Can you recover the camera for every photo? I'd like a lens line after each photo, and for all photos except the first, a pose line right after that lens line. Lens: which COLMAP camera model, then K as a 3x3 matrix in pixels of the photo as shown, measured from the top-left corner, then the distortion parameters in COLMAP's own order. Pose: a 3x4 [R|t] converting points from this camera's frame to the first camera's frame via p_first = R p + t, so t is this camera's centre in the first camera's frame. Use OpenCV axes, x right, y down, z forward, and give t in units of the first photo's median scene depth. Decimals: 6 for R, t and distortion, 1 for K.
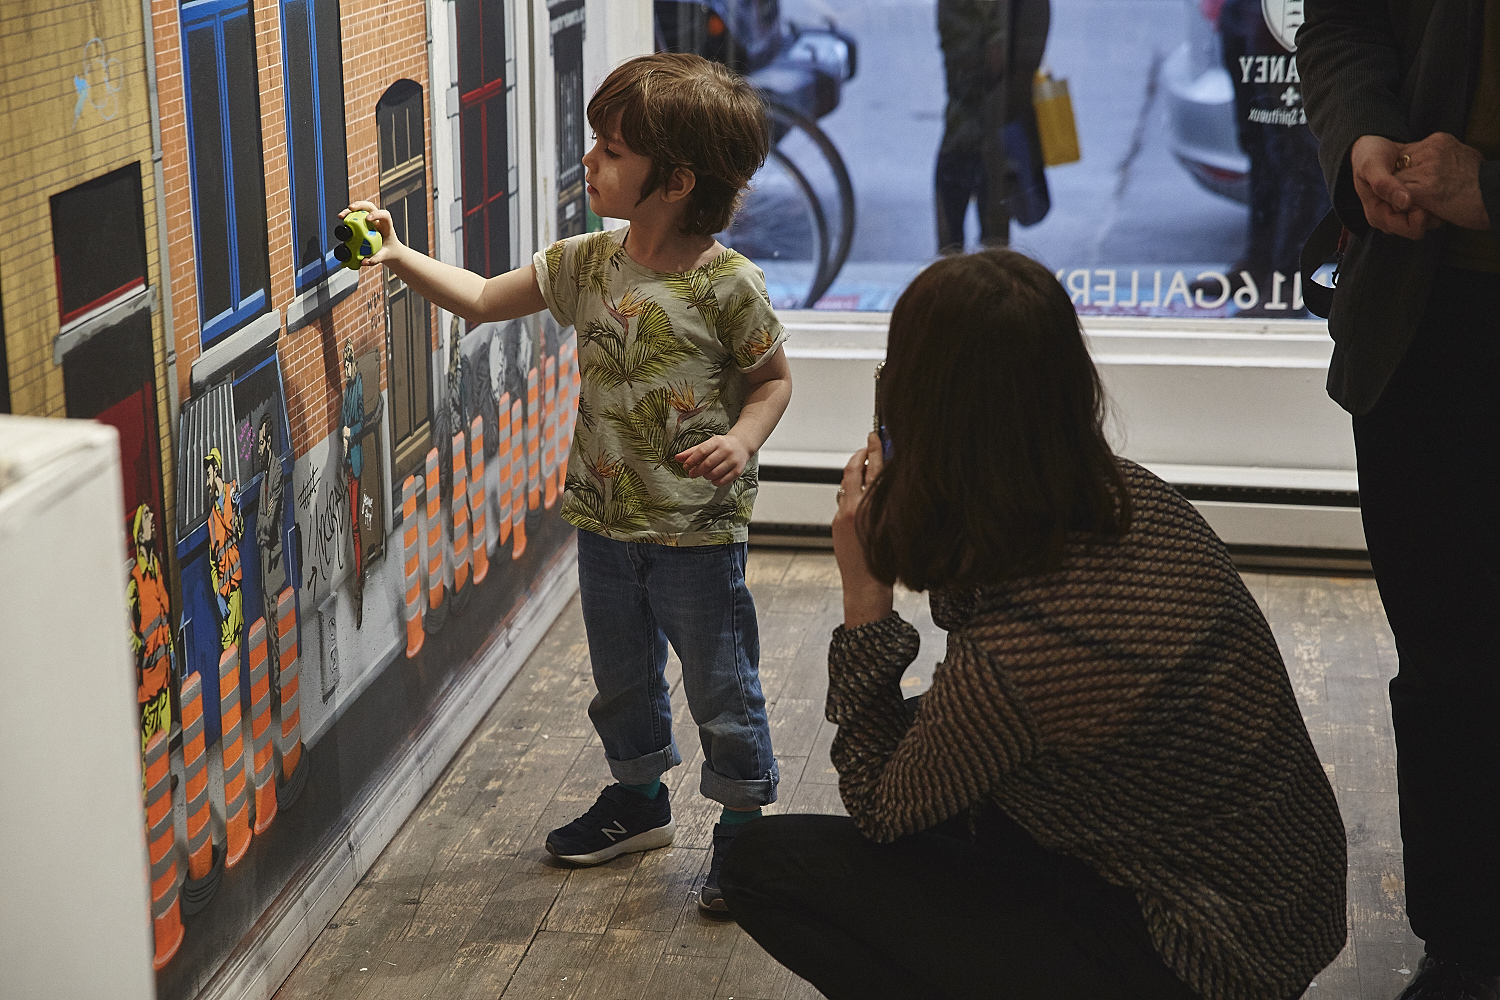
lens RADIAL K [[2814.8, 0, 750.0], [0, 2814.8, 500.0], [0, 0, 1]] dist [0.235795, 0.042423]
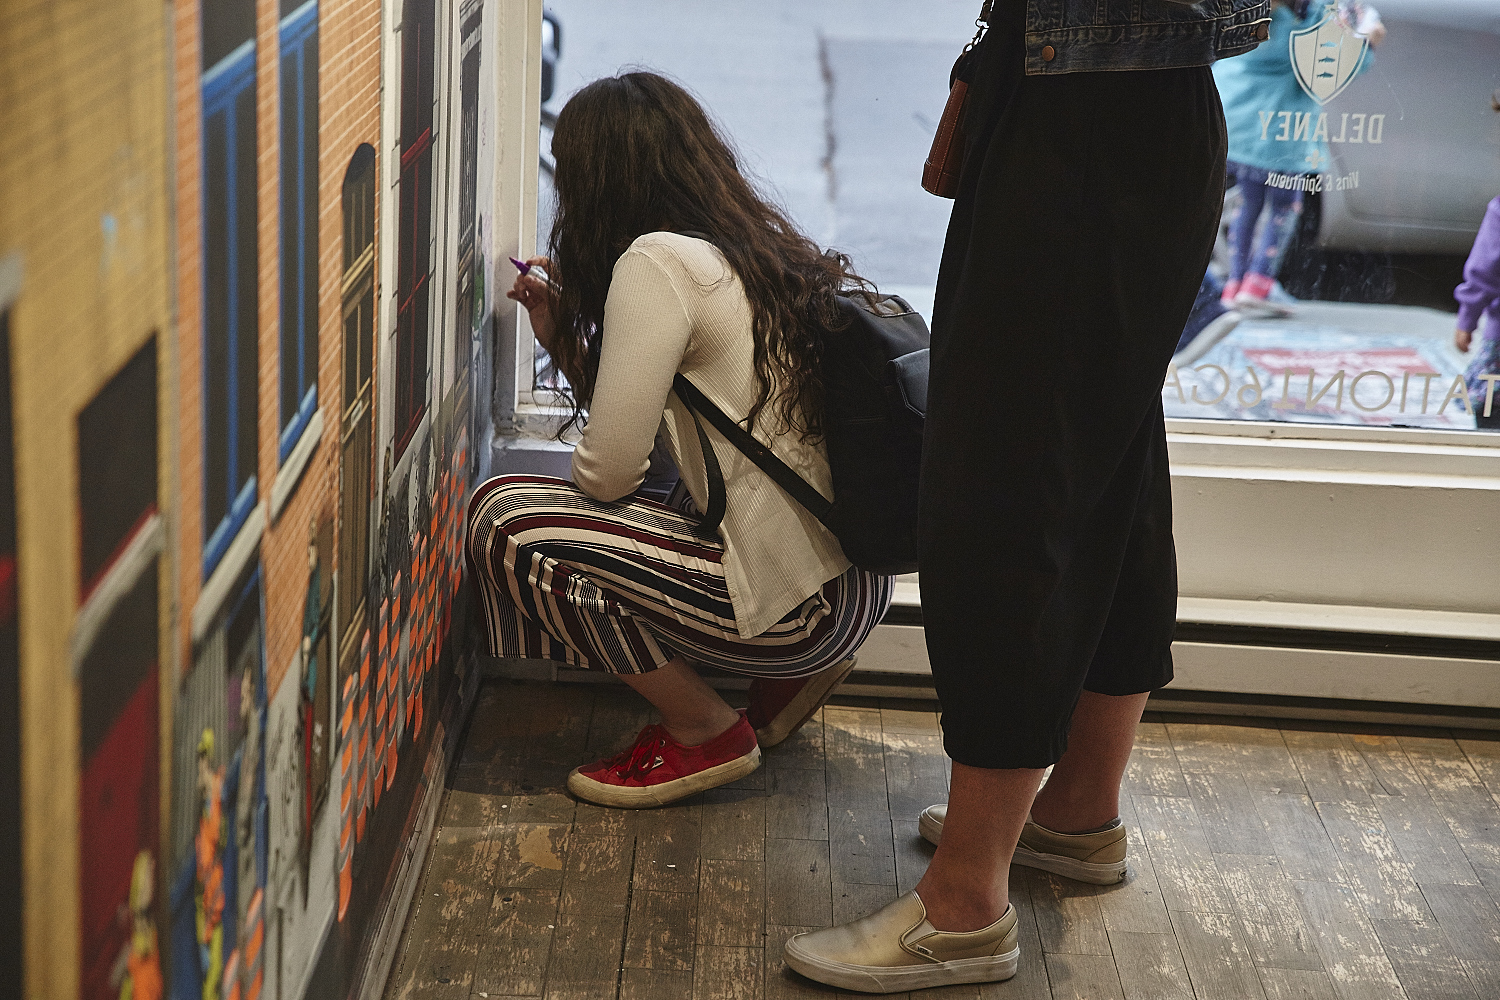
lens RADIAL K [[2814.8, 0, 750.0], [0, 2814.8, 500.0], [0, 0, 1]] dist [0.235795, 0.042423]
pose [[0.986751, 0.008042, 0.162046, -0.129514], [-0.010807, 0.999811, 0.016190, -0.063877], [-0.161885, -0.017726, 0.986650, 0.241480]]
